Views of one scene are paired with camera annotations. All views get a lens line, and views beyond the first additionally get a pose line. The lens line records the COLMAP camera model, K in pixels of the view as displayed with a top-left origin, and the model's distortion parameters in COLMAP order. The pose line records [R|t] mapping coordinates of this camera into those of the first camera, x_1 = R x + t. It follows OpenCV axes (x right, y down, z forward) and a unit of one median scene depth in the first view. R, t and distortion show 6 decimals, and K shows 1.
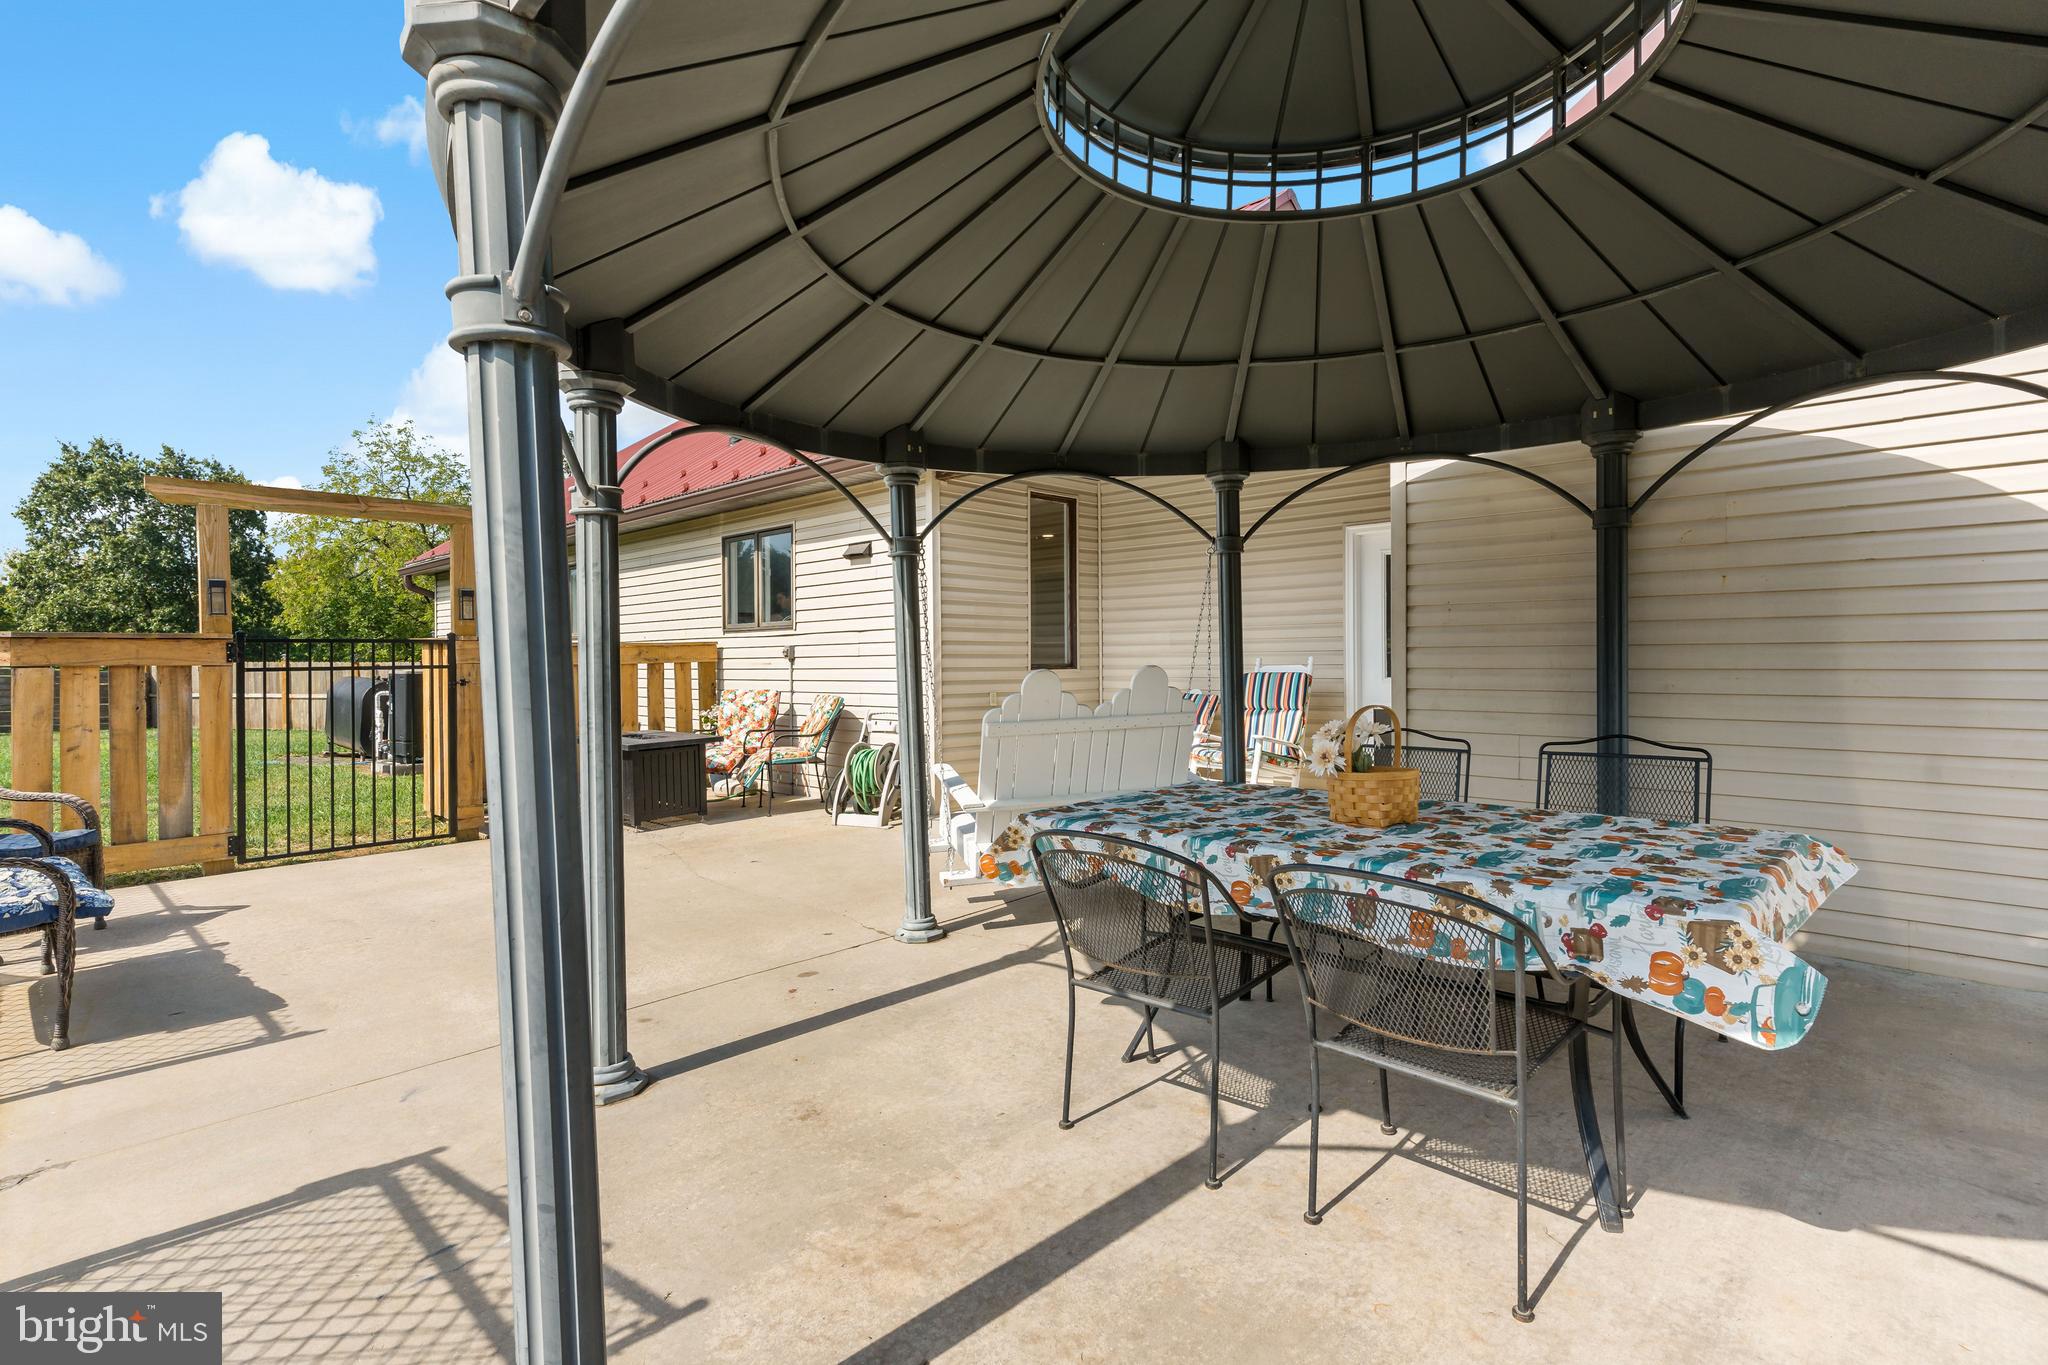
lens RADIAL K [[988.0, 0, 1022.6], [0, 988.0, 678.4], [0, 0, 1]] dist [0.000567, -0.000347]
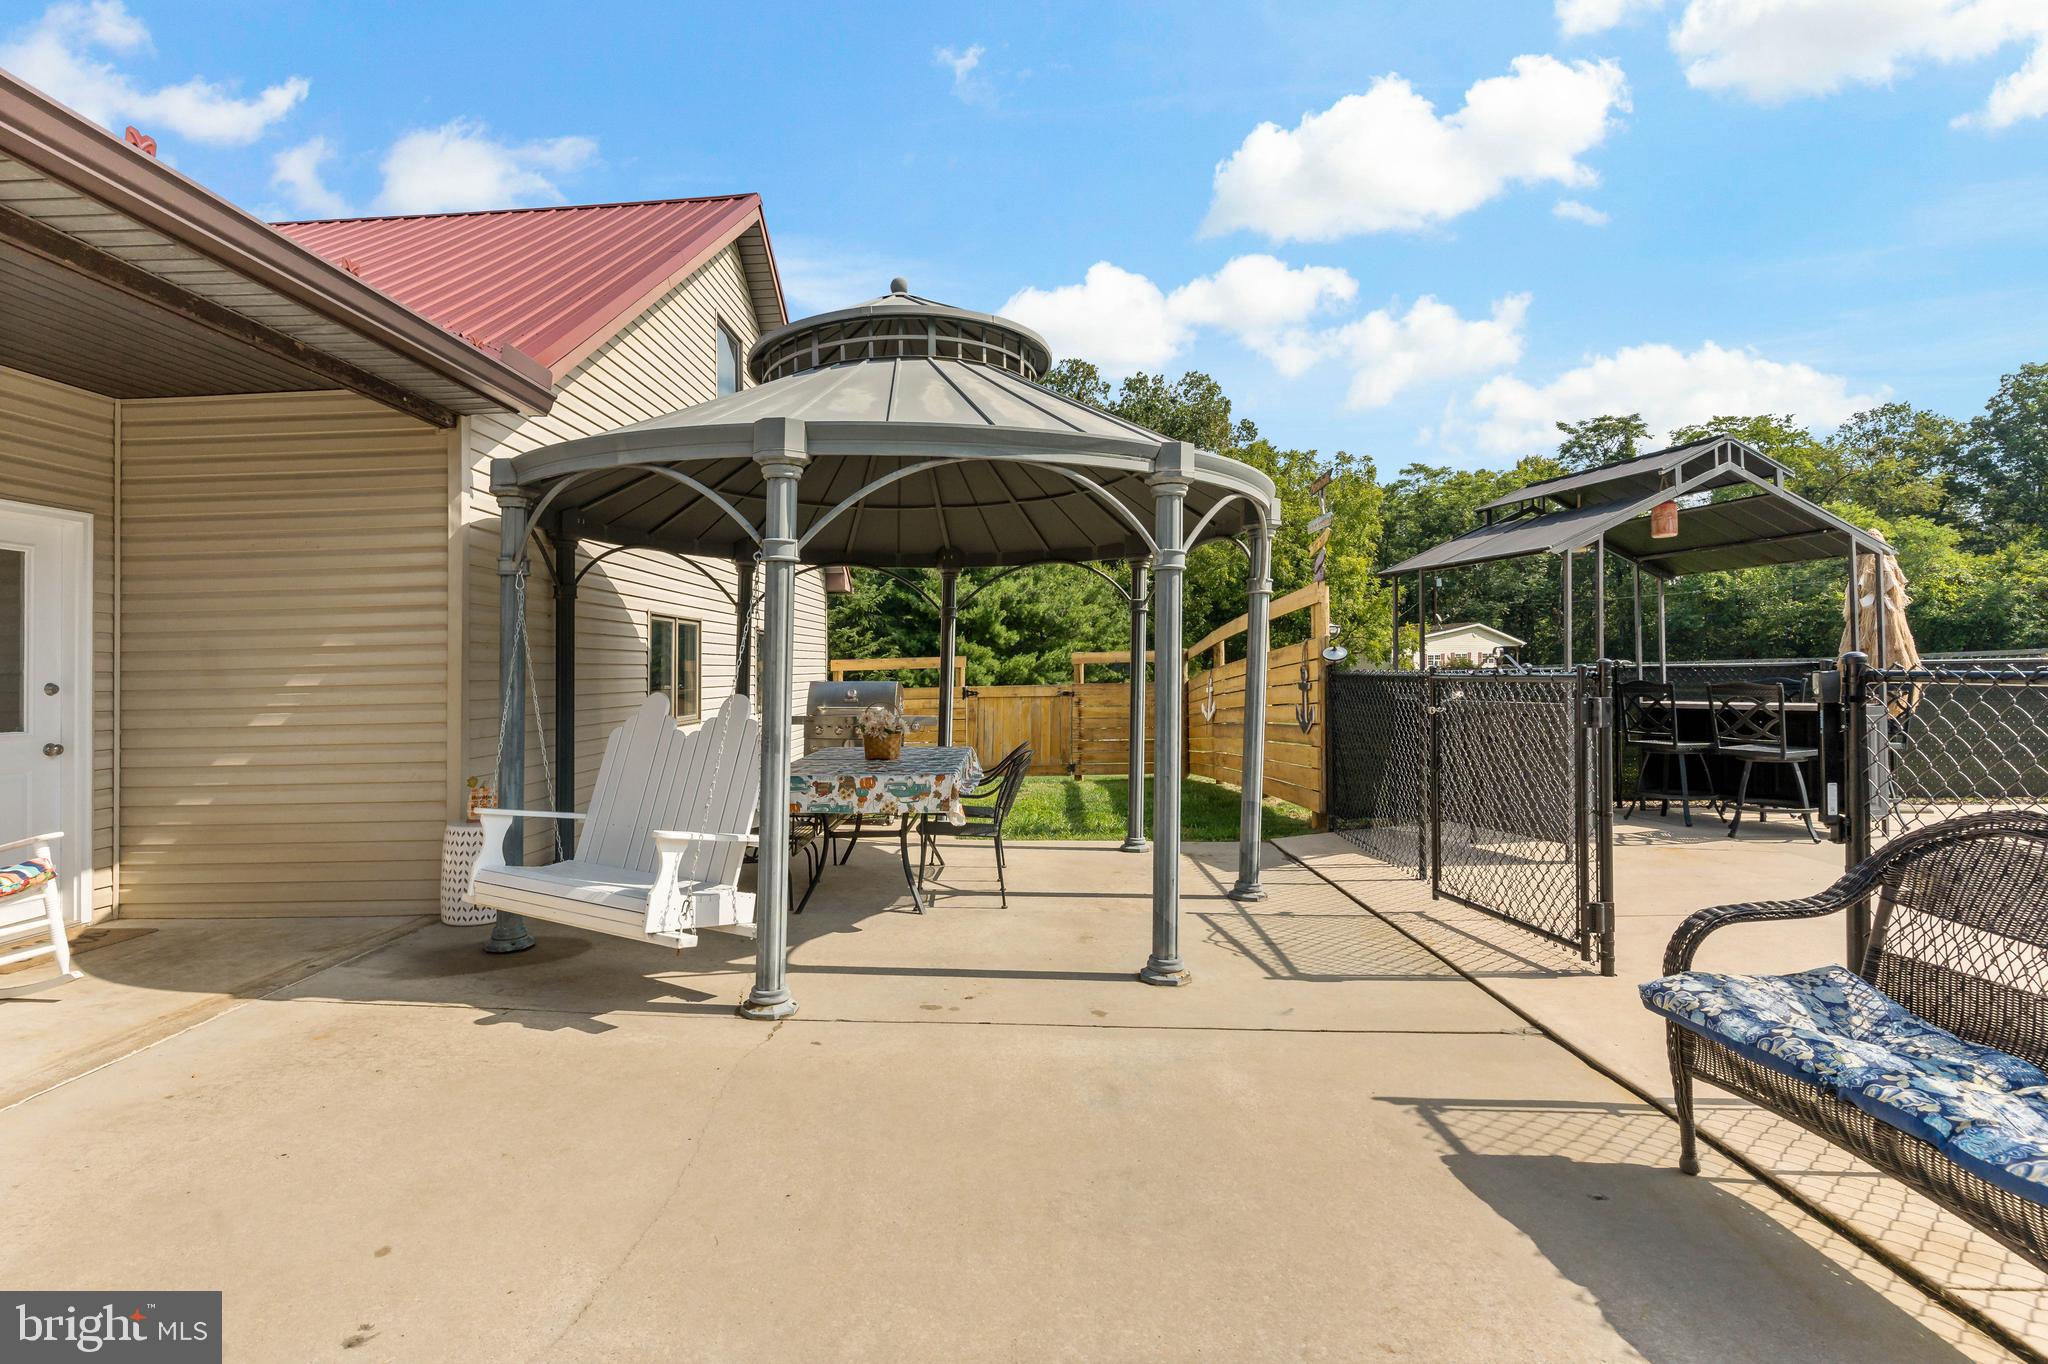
lens RADIAL K [[988.0, 0, 1041.1], [0, 988.0, 678.3], [0, 0, 1]] dist [0.000567, -0.000347]
pose [[-0.705736, 0.021555, 0.708147, -1.178173], [0.051195, 0.998476, 0.020628, -0.049427], [-0.706622, 0.050812, -0.705764, 1.889097]]
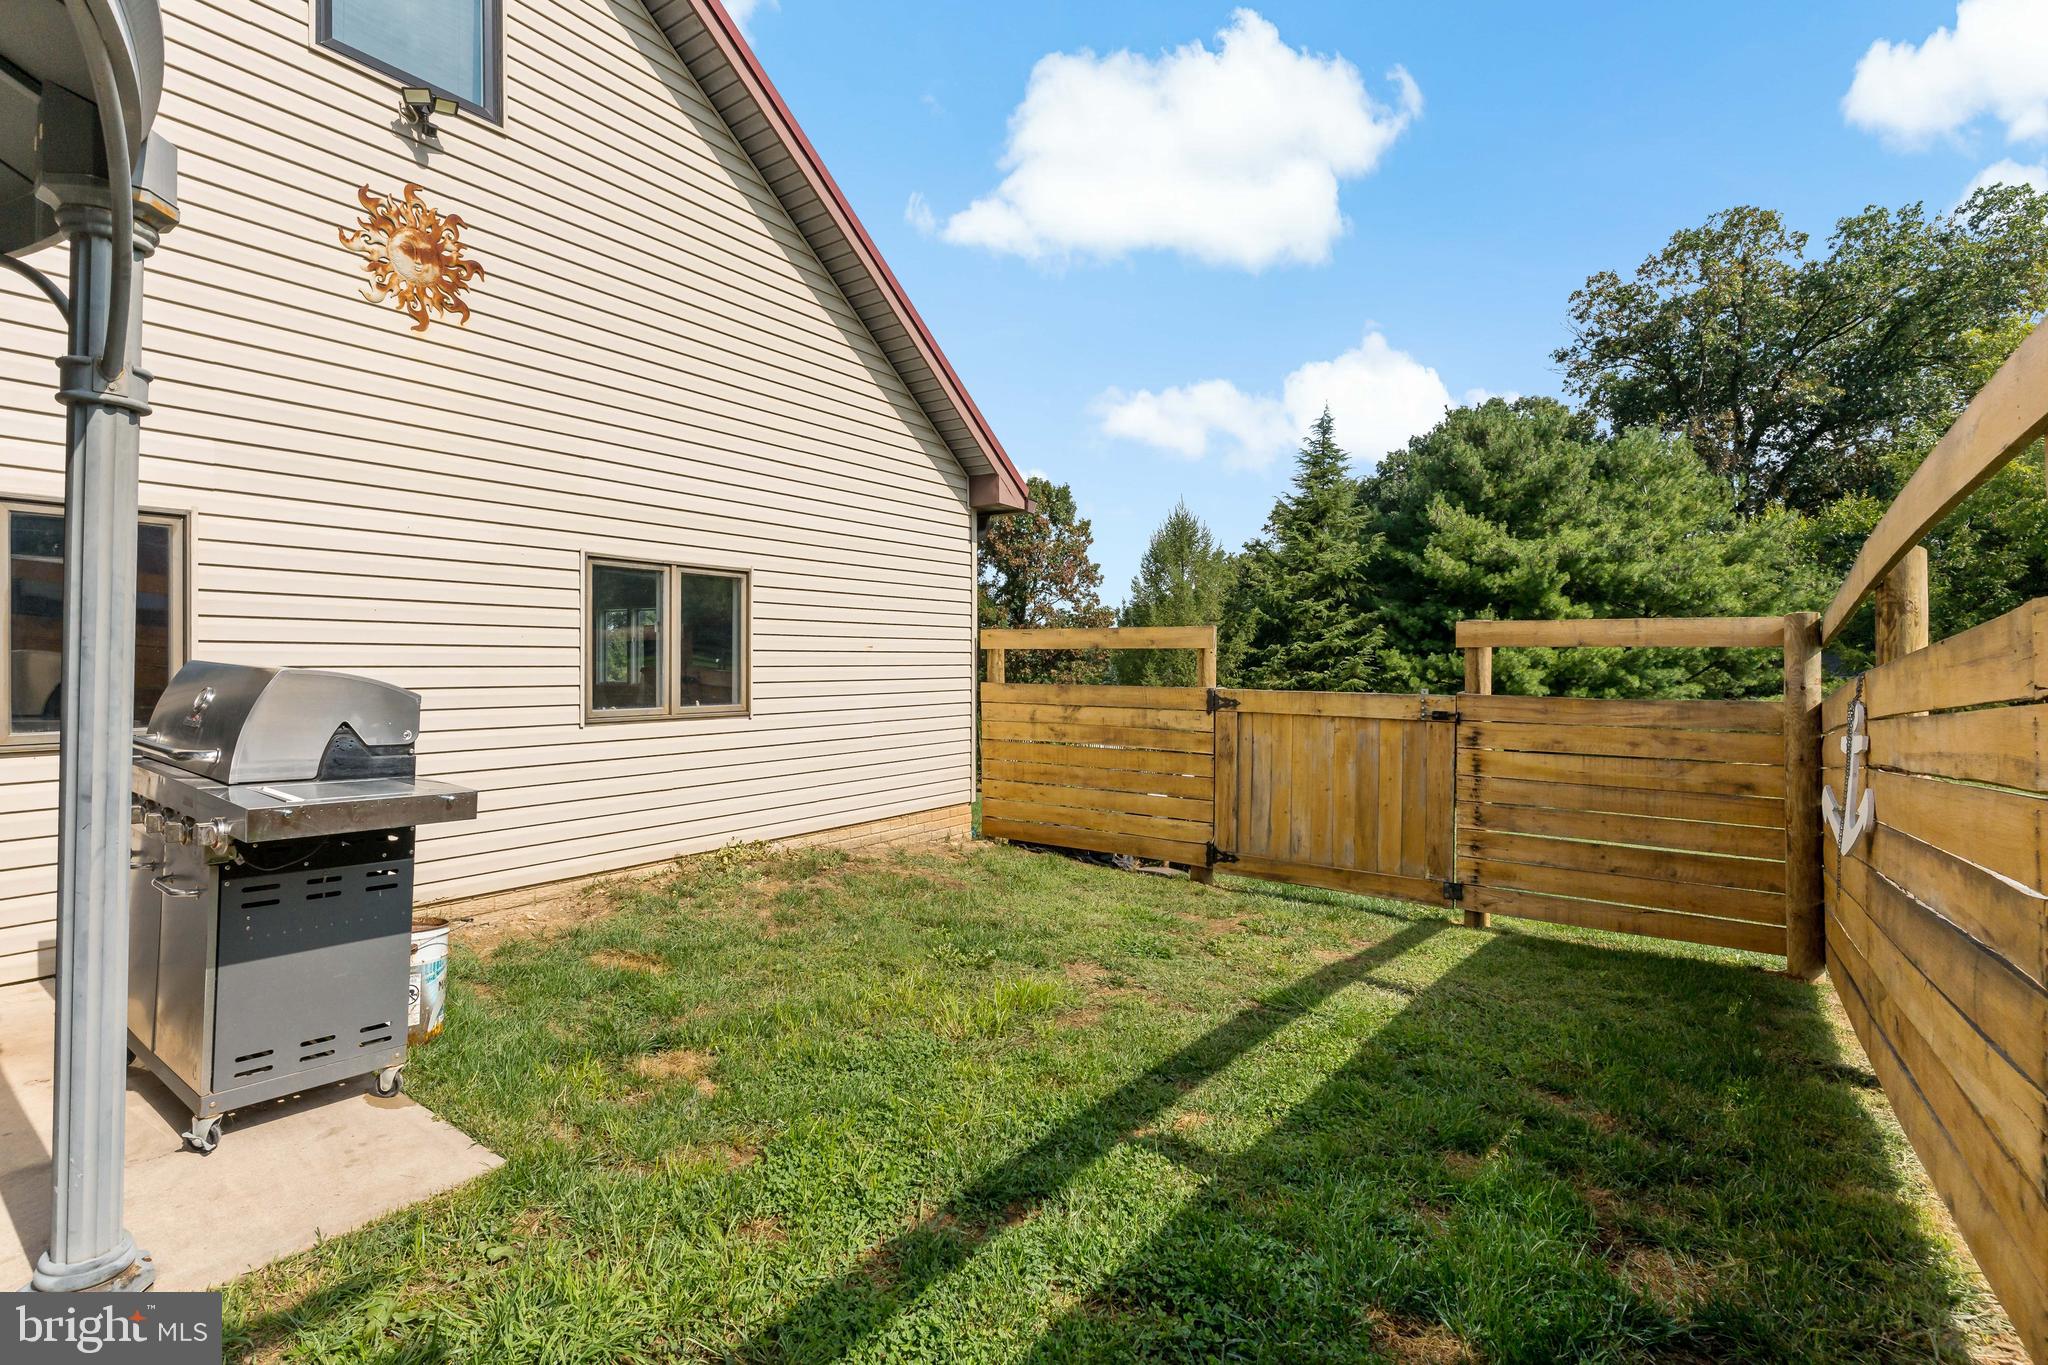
lens RADIAL K [[1012.3, 0, 924.9], [0, 1012.3, 630.5], [0, 0, 1]] dist [0.001610, 0.000514]
pose [[-0.120483, 0.035813, 0.992069, -1.005365], [0.017741, 0.999267, -0.033919, -0.042584], [-0.992557, 0.013514, -0.121030, 1.612295]]
